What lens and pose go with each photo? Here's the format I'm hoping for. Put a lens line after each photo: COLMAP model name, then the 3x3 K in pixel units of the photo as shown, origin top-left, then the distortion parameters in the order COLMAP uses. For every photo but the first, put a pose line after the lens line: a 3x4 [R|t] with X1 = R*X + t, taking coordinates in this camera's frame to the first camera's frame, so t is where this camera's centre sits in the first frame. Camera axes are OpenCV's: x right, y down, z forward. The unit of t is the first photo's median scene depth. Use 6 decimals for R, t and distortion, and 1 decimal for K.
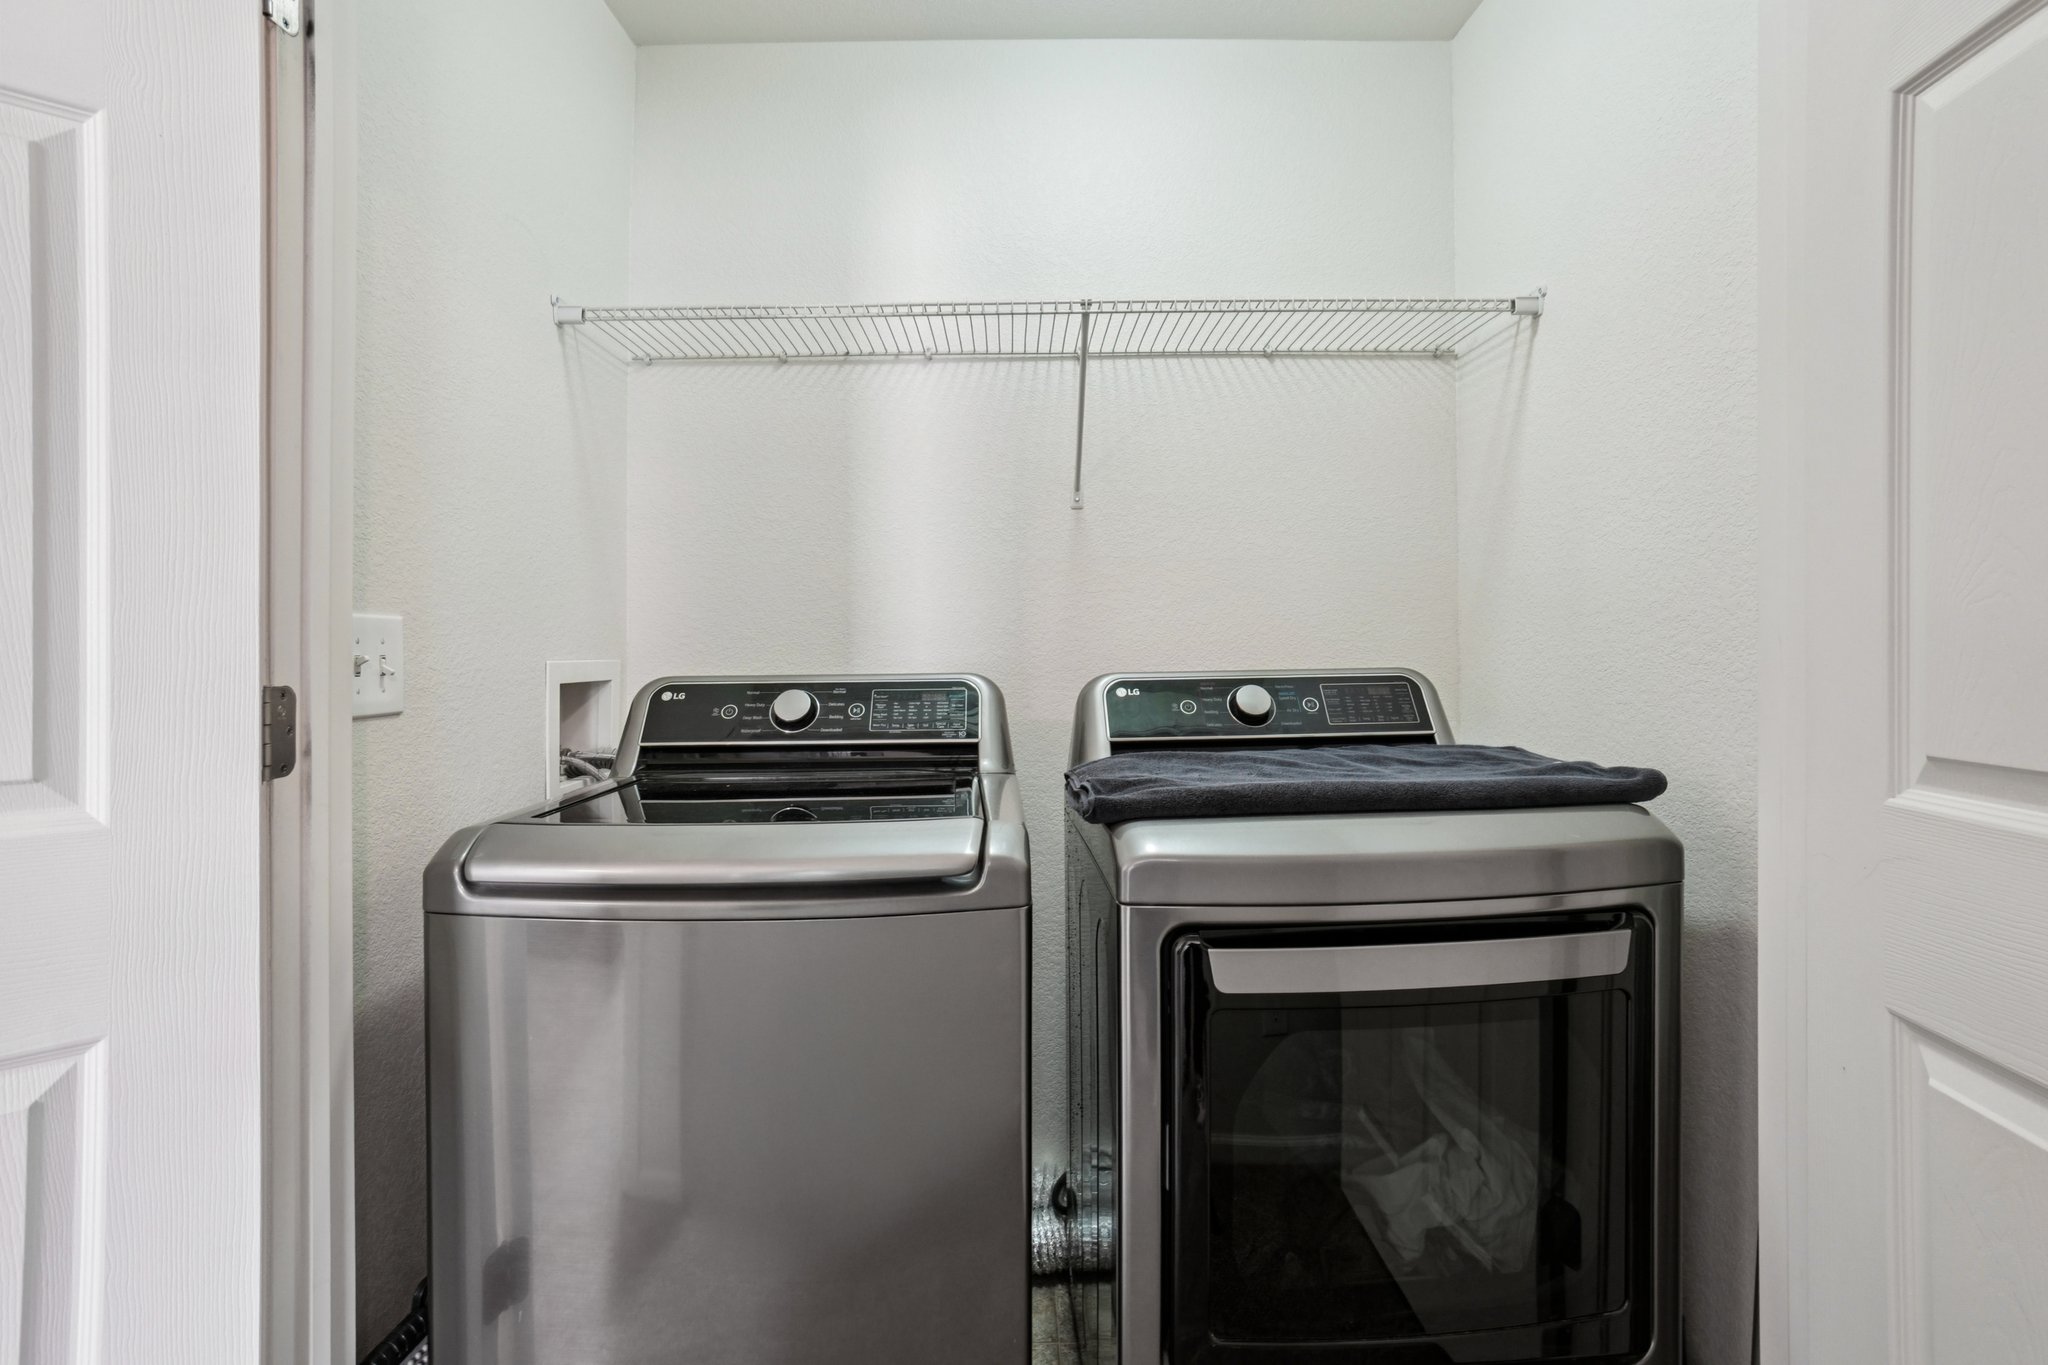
lens RADIAL K [[981.8, 0, 1020.2], [0, 981.8, 663.3], [0, 0, 1]] dist [-0.030155, 0.000134]
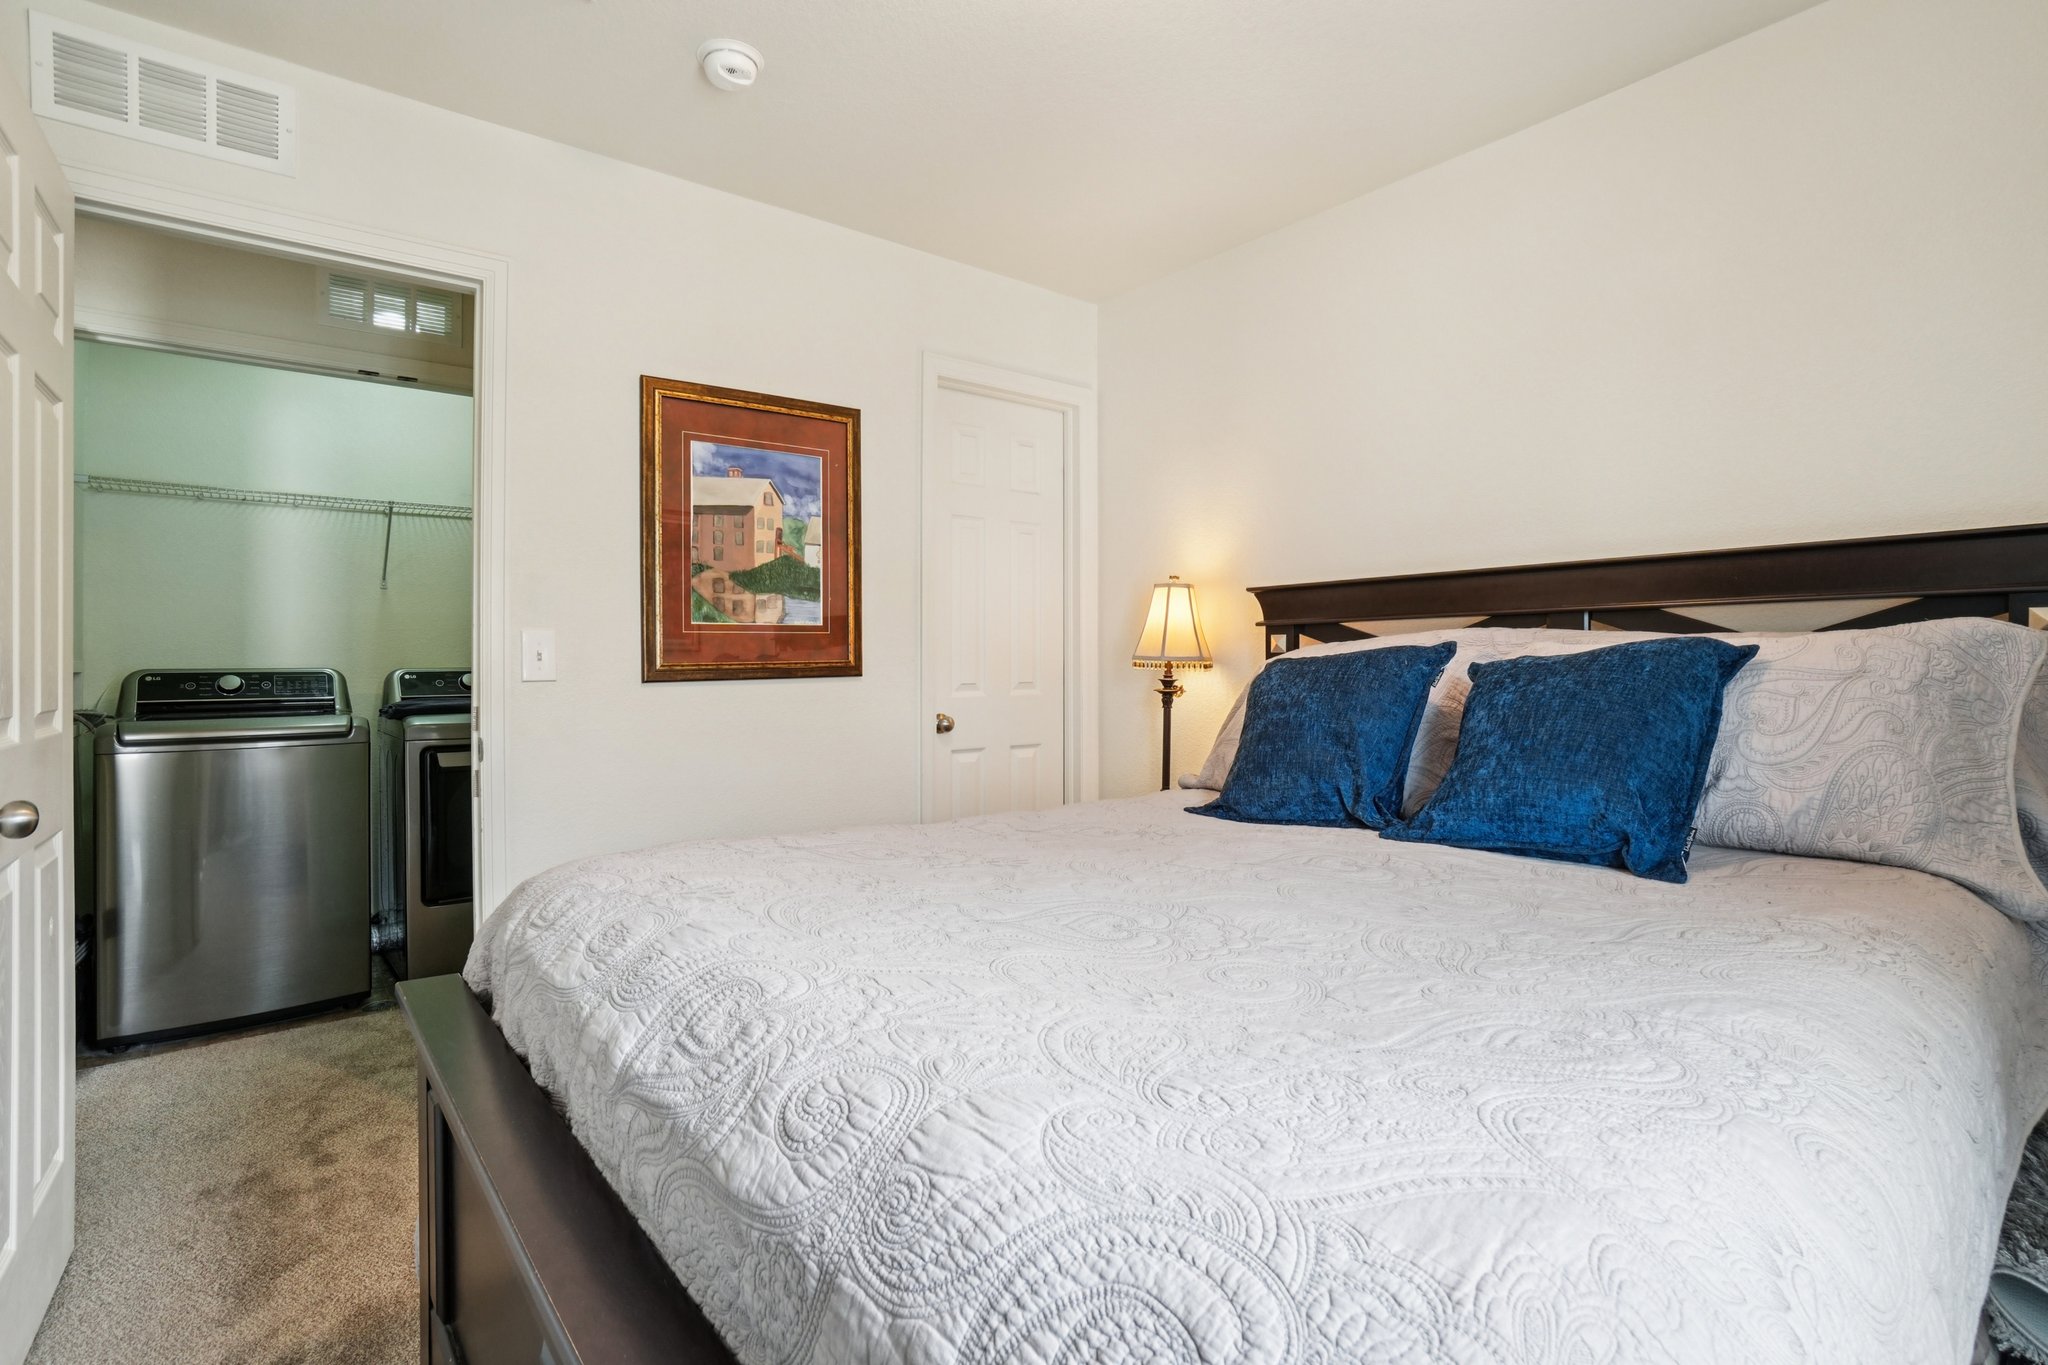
lens RADIAL K [[981.8, 0, 1020.2], [0, 981.8, 663.3], [0, 0, 1]] dist [-0.030155, 0.000134]
pose [[0.791430, 0.009002, 0.611194, -0.149595], [0.001864, 0.999851, -0.017141, 0.039713], [-0.611257, 0.014705, 0.791295, -1.670114]]
